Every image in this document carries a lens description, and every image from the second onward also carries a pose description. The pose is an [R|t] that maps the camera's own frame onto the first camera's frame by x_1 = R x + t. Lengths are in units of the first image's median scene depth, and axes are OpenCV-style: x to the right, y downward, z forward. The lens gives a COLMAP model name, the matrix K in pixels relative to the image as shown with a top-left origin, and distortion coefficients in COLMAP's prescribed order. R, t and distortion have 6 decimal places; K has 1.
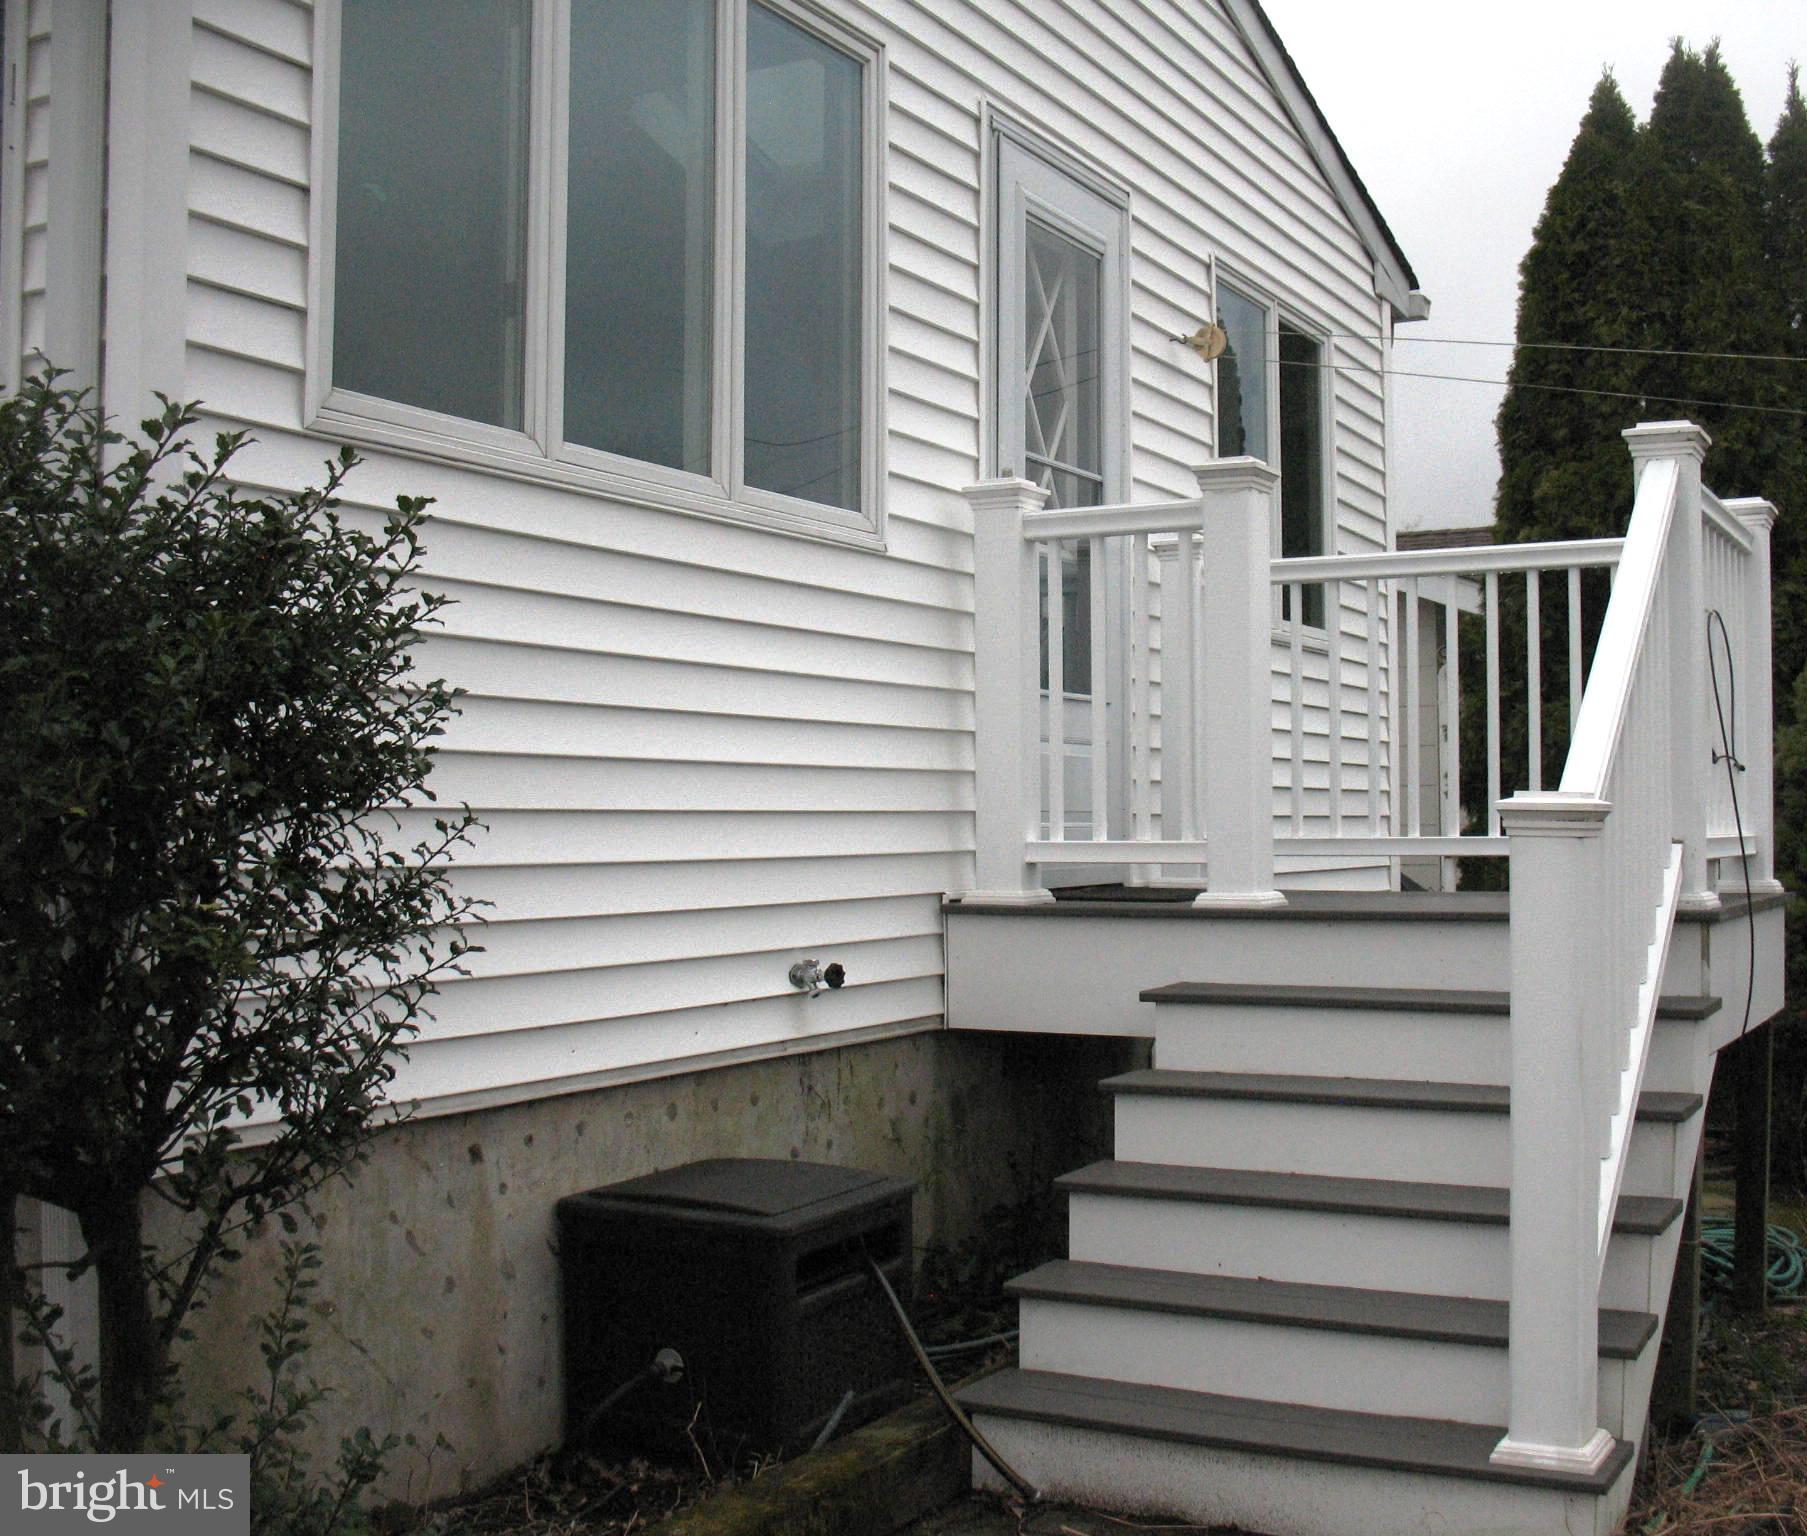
lens RADIAL K [[2044.1, 0, 903.5], [0, 2044.1, 768.0], [0, 0, 1]] dist [-0.163755, 0.031598]
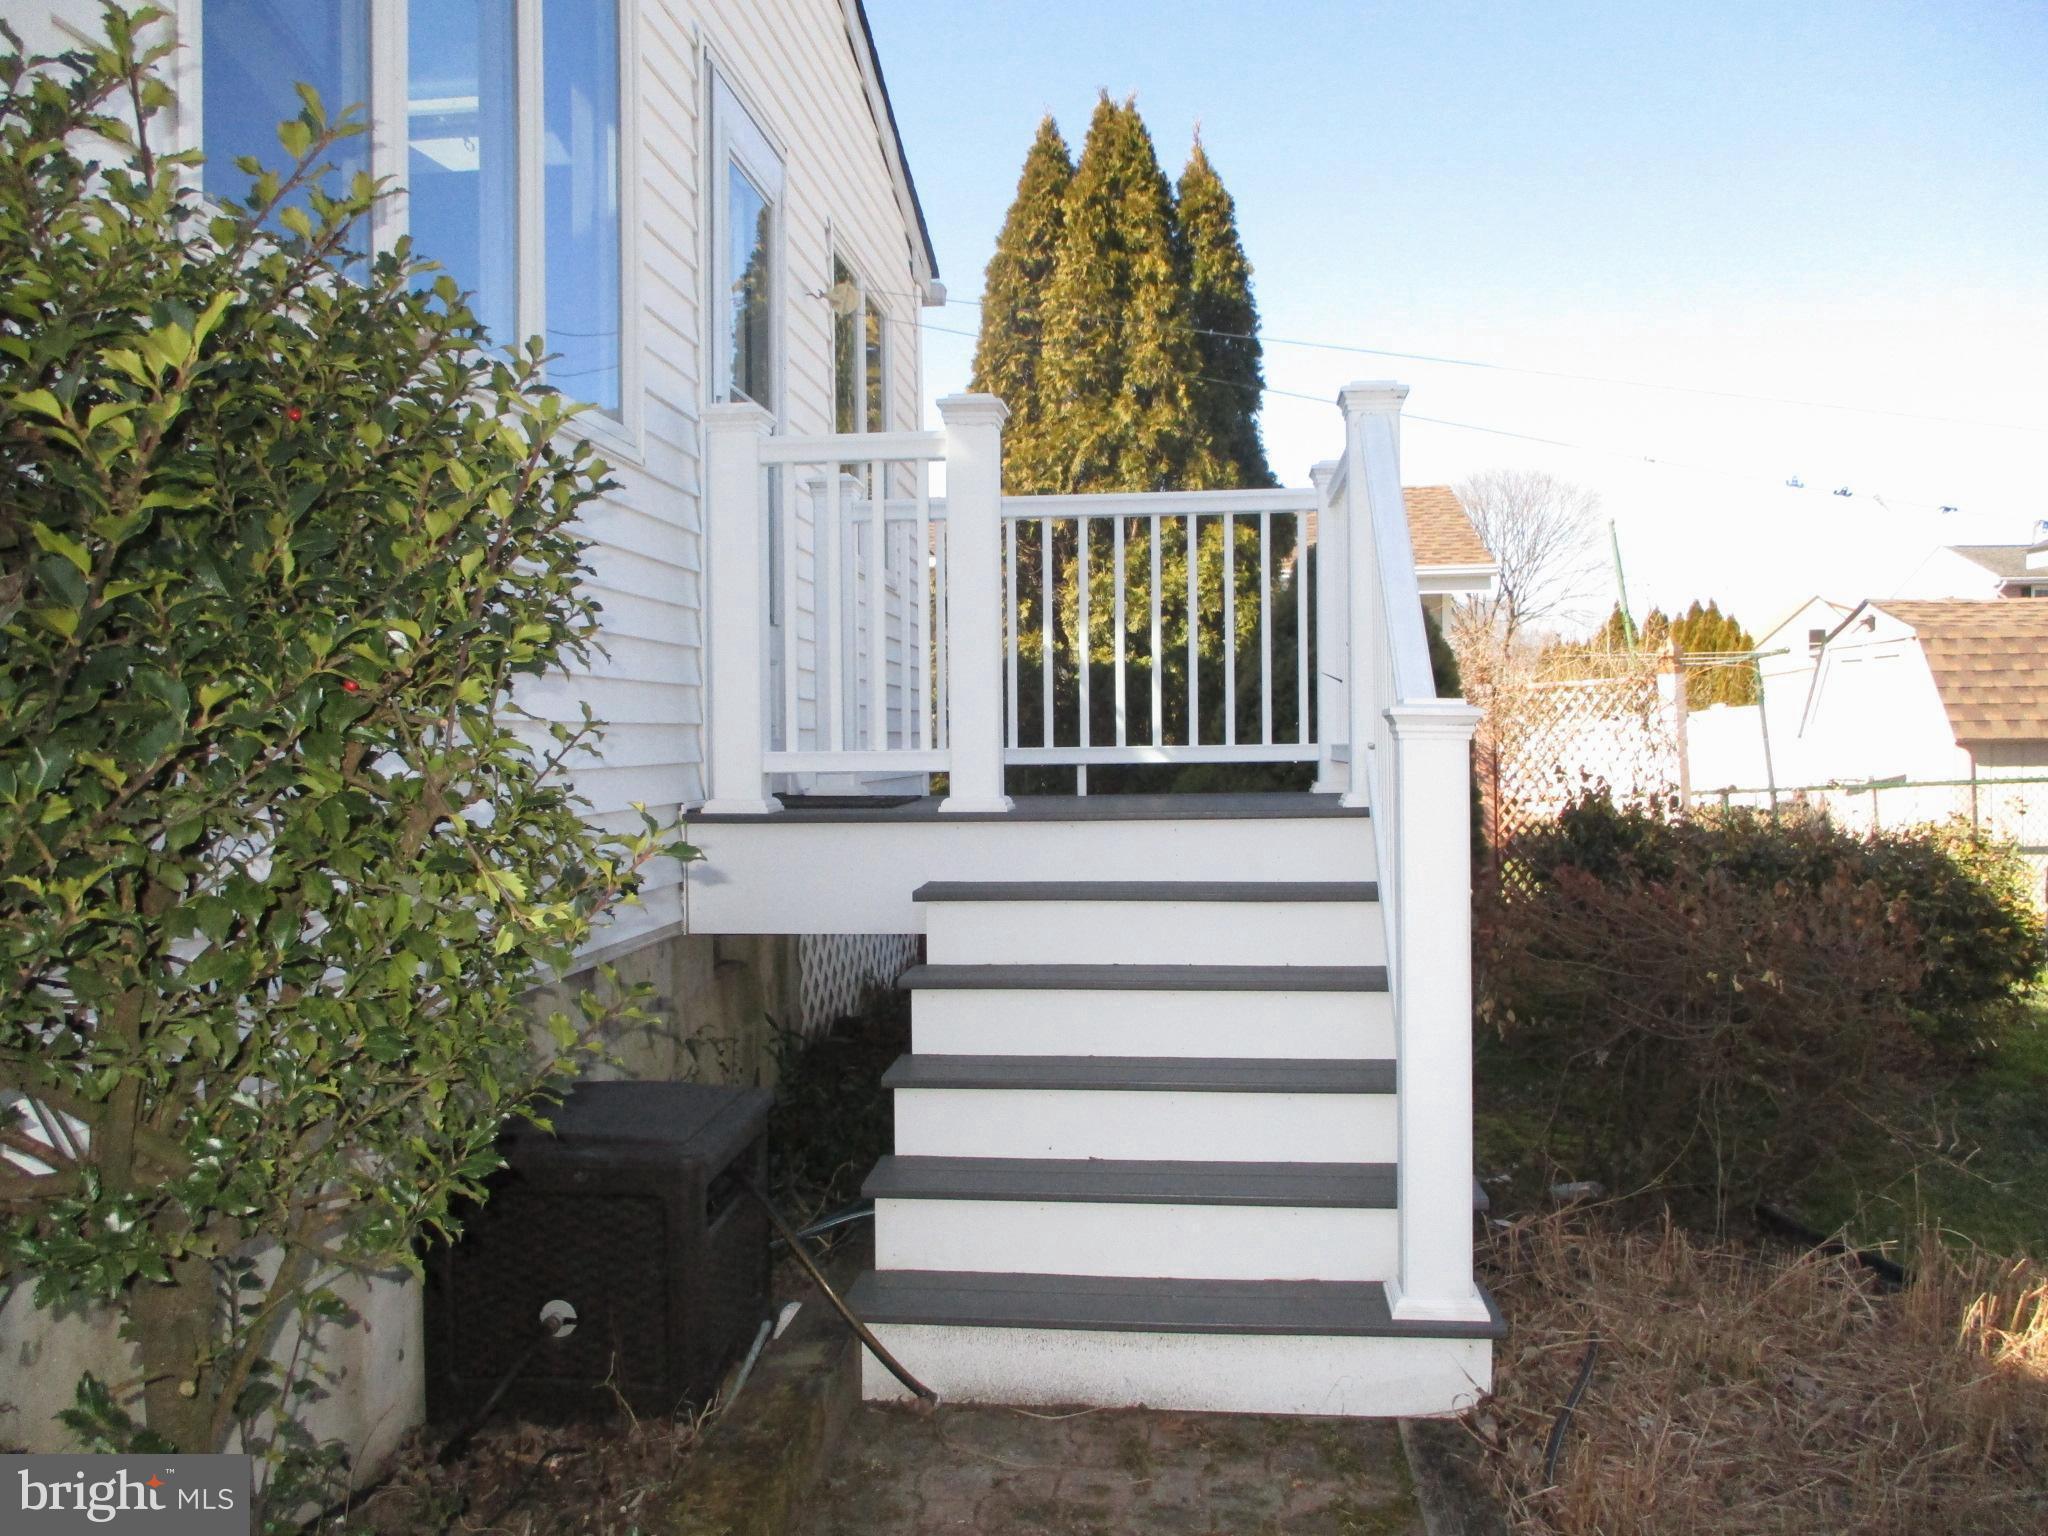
lens RADIAL K [[1686.9, 0, 1023.6], [0, 1686.9, 756.7], [0, 0, 1]] dist [-0.029465, 0.001986]
pose [[0.923182, -0.008260, 0.384275, -0.168389], [-0.005674, 0.999367, 0.035112, 0.008008], [-0.384322, -0.034595, 0.922551, 0.167120]]
